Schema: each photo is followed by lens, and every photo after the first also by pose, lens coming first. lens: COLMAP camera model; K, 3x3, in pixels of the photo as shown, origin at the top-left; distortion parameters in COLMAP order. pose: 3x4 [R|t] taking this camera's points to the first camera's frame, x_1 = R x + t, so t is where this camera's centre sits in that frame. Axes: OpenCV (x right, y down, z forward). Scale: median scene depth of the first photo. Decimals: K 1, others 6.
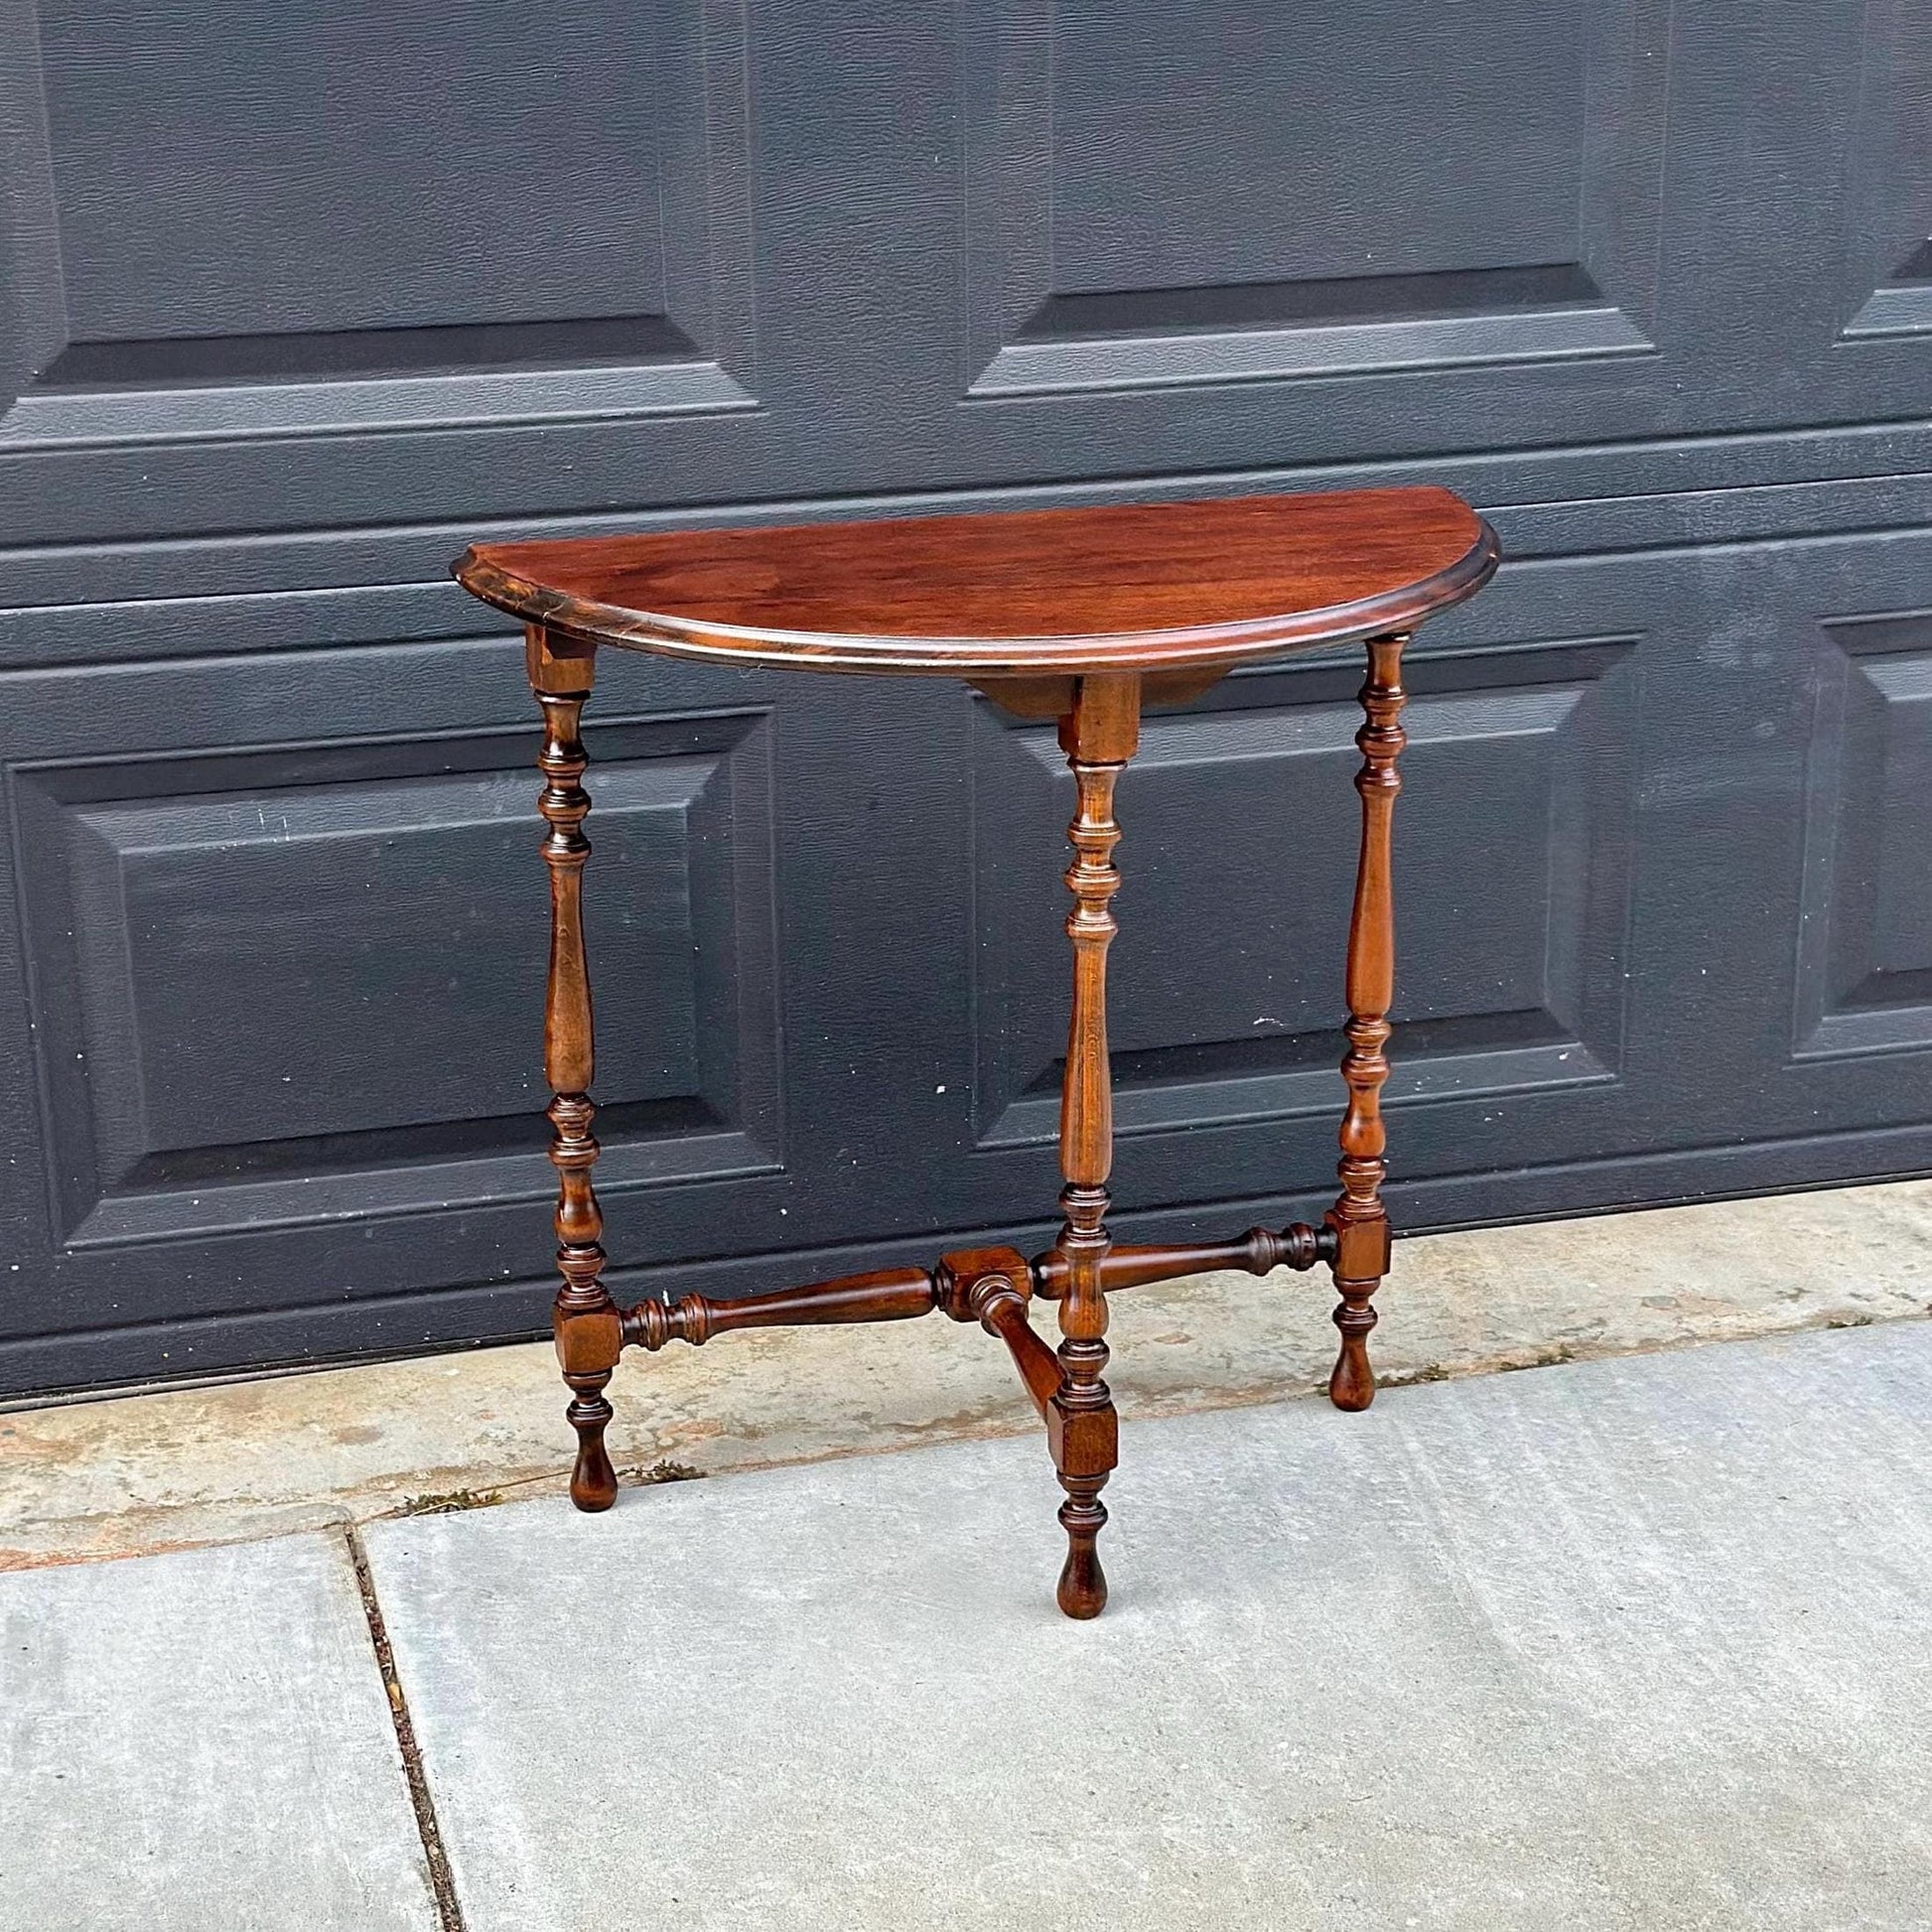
lens RADIAL K [[3925.4, 0, 963.5], [0, 3925.4, 1099.8], [0, 0, 1]] dist [0.165304, -0.083056]
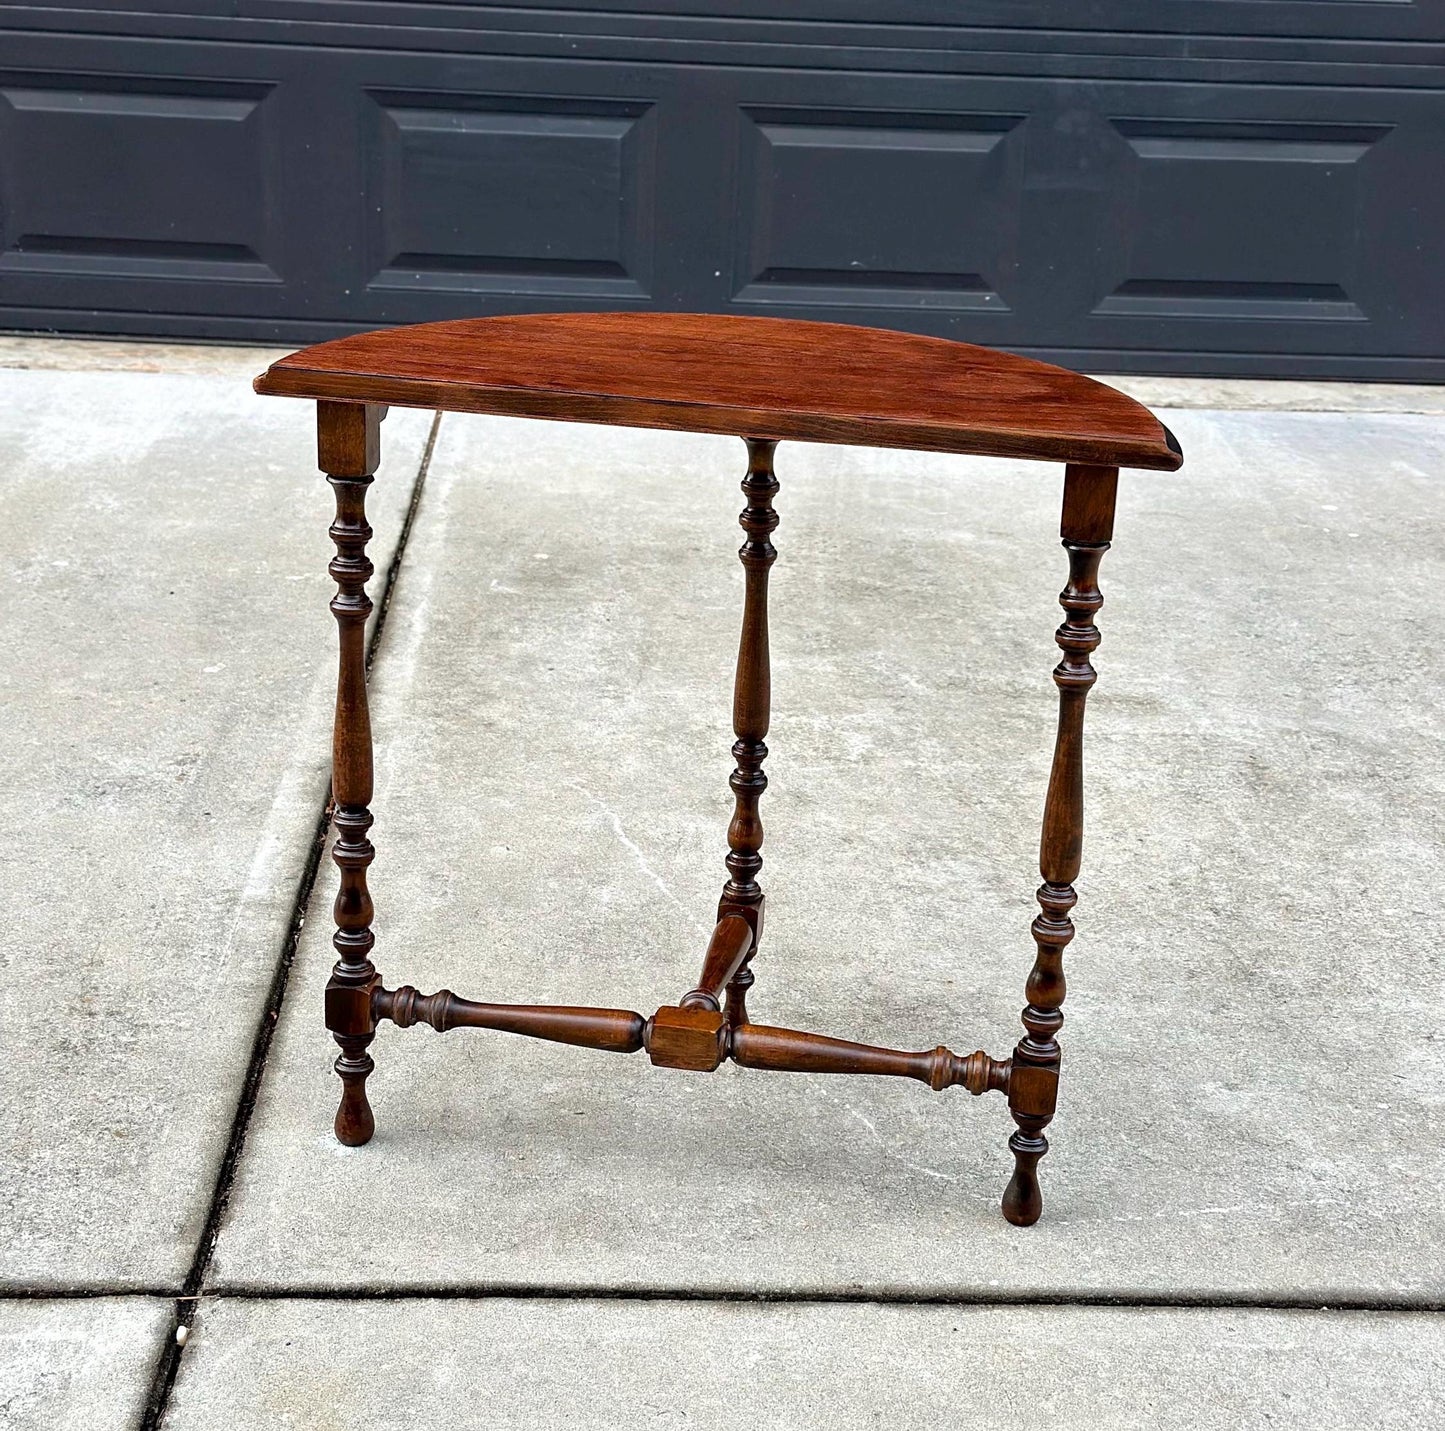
lens RADIAL K [[2710.7, 0, 724.7], [0, 2710.7, 763.2], [0, 0, 1]] dist [0.182517, -0.175175]
pose [[0.973602, 0.126833, -0.189769, 0.391814], [-0.127838, 0.991770, 0.006984, 0.313108], [0.189093, 0.017460, 0.981804, -0.729718]]
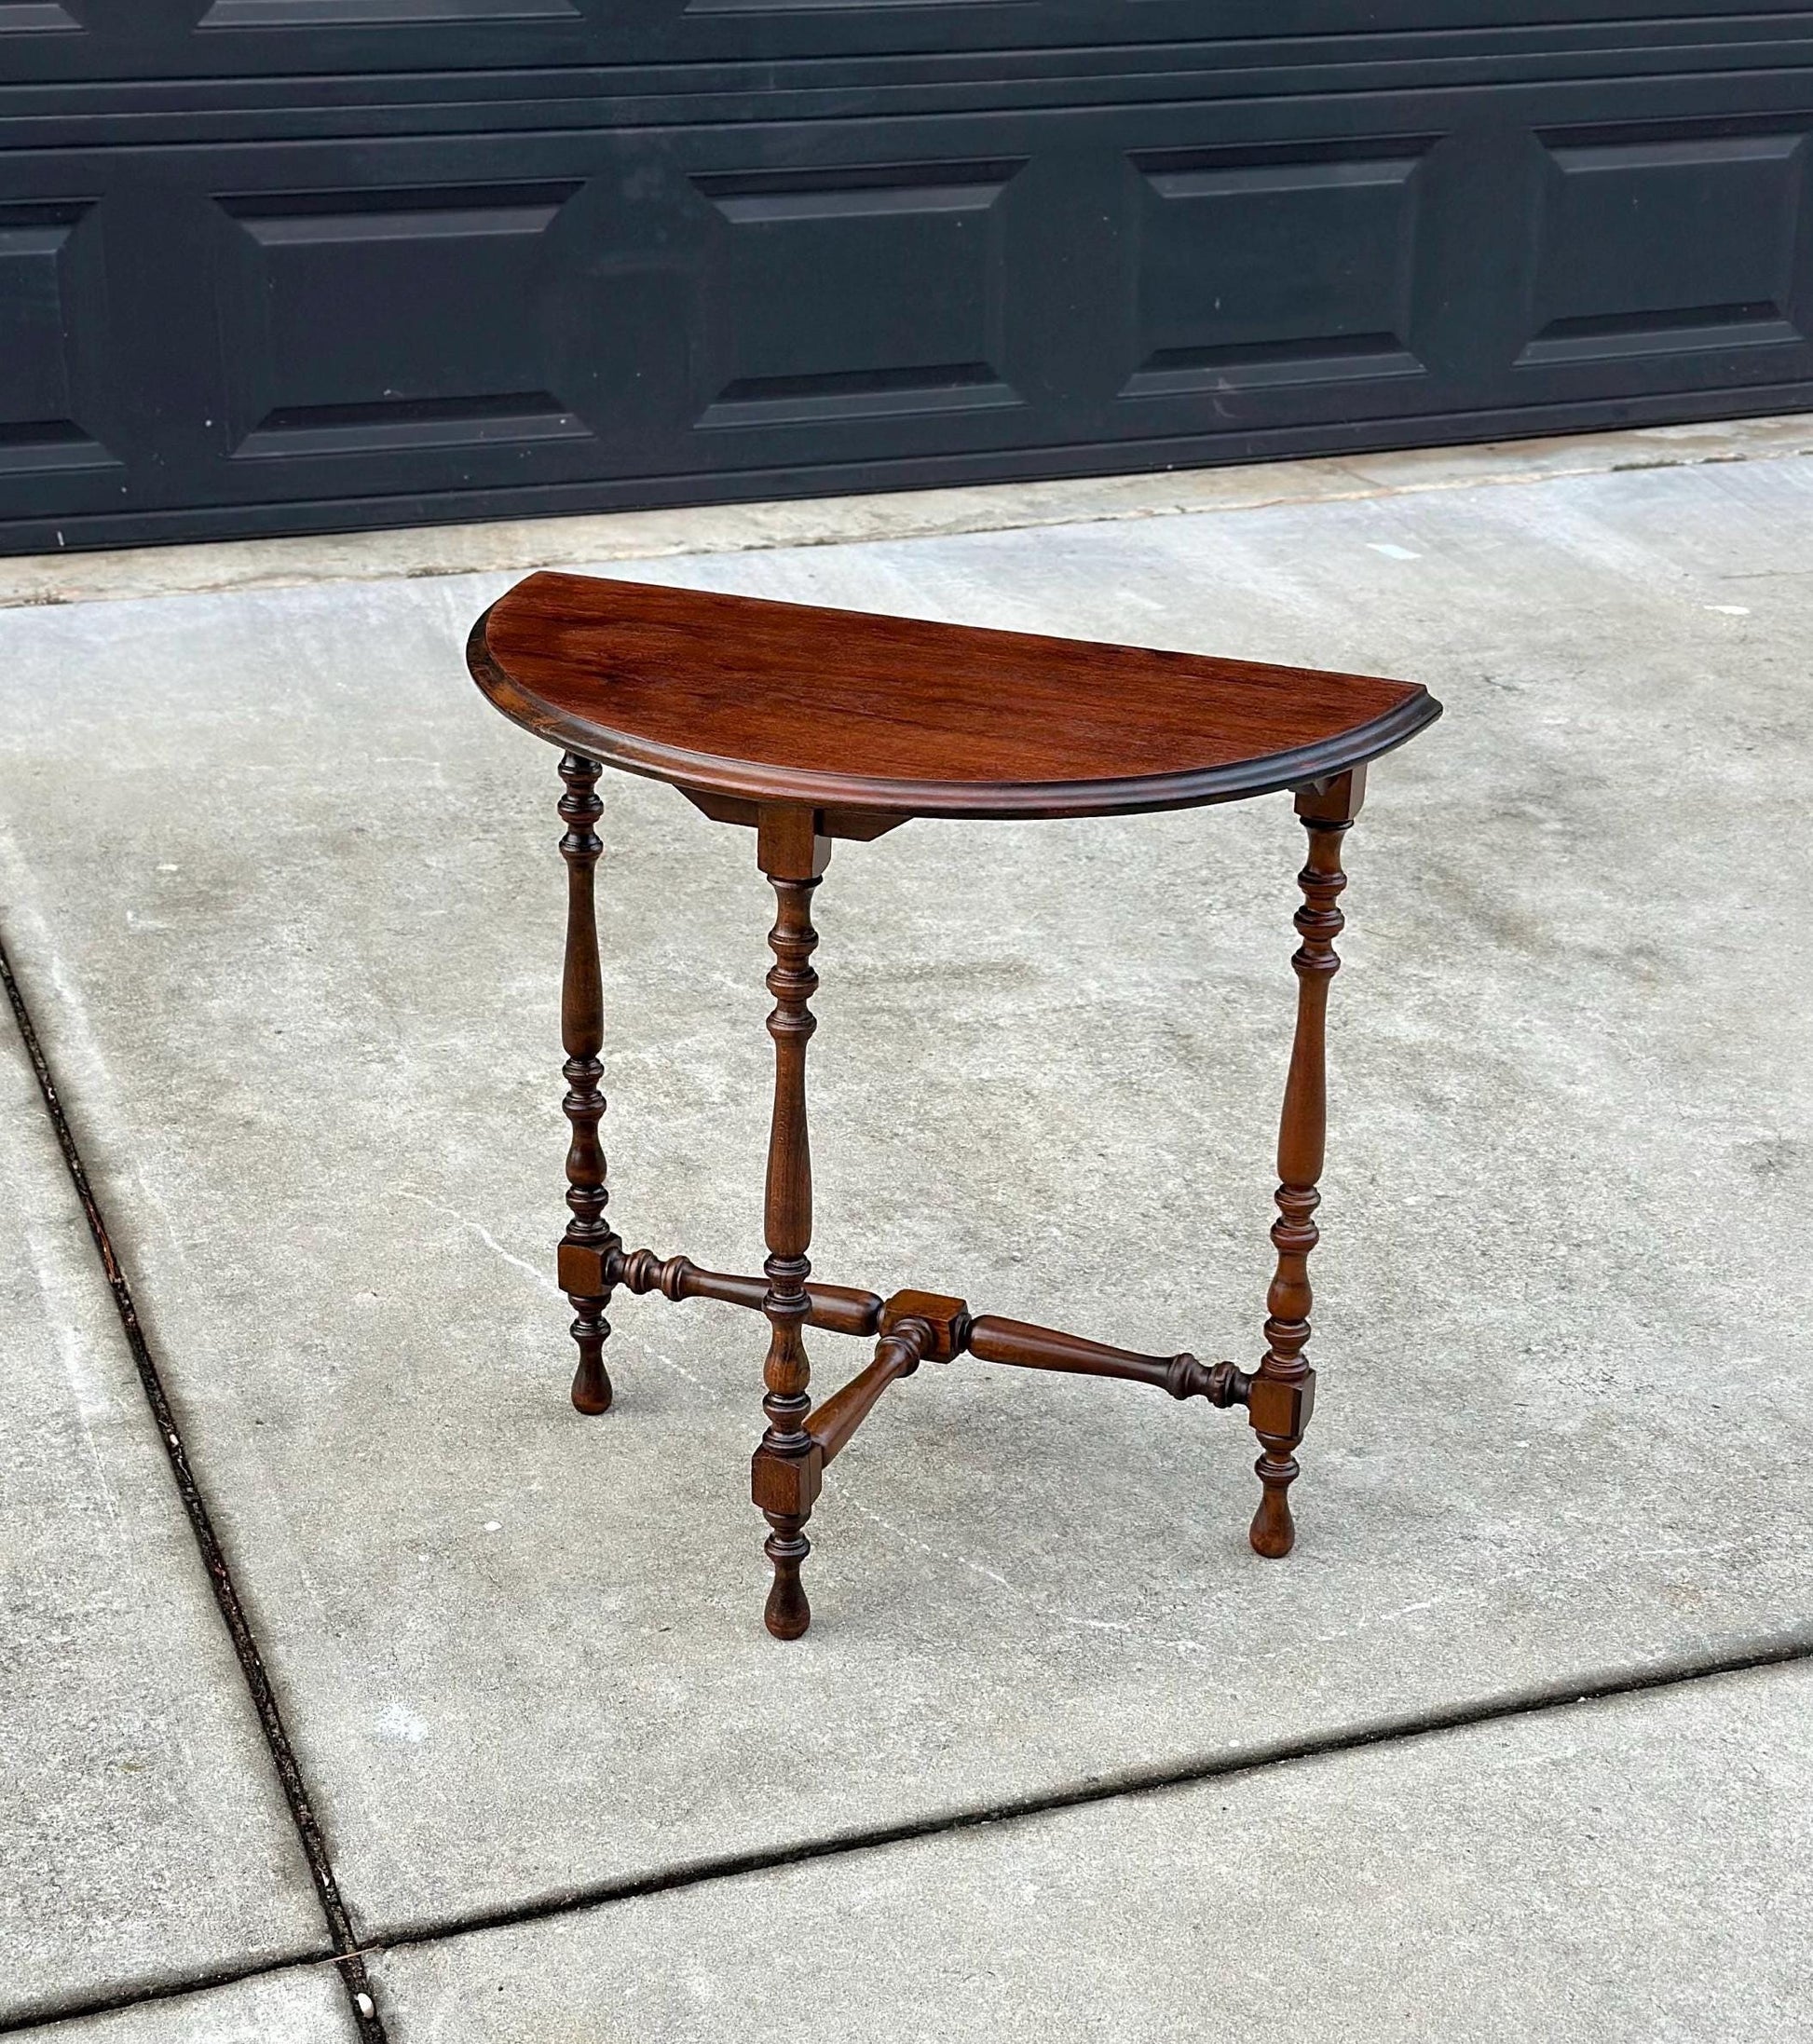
lens RADIAL K [[3640.3, 0, 863.0], [0, 3640.3, 1183.6], [0, 0, 1]] dist [0.174997, -0.133345]
pose [[0.996947, -0.014768, 0.076668, 0.175834], [0.009225, 0.997351, 0.072156, 0.250299], [-0.077531, -0.071228, 0.994442, -0.833800]]
